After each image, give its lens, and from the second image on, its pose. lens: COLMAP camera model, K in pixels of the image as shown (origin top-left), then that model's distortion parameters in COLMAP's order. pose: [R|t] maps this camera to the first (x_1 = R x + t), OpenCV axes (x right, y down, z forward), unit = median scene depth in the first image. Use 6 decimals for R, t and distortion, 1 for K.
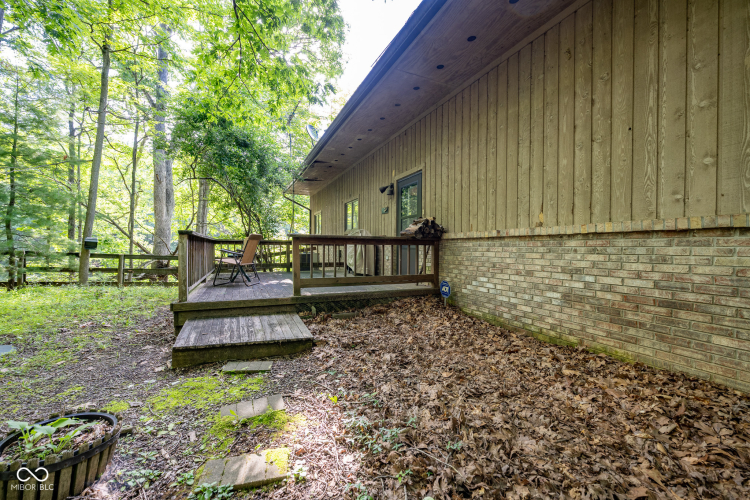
lens RADIAL K [[297.7, 0, 375.5], [0, 297.7, 248.9], [0, 0, 1]] dist [-0.000123, 0.000346]
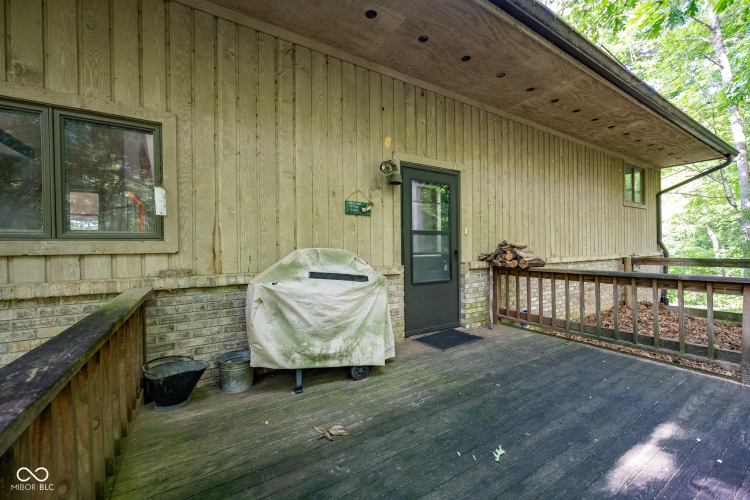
lens RADIAL K [[297.7, 0, 372.9], [0, 297.7, 249.7], [0, 0, 1]] dist [-0.000123, 0.000346]
pose [[-0.126930, -0.002328, 0.991909, -0.639803], [0.016591, 0.999852, 0.004470, -0.097832], [-0.991773, 0.017024, -0.126873, 1.552076]]
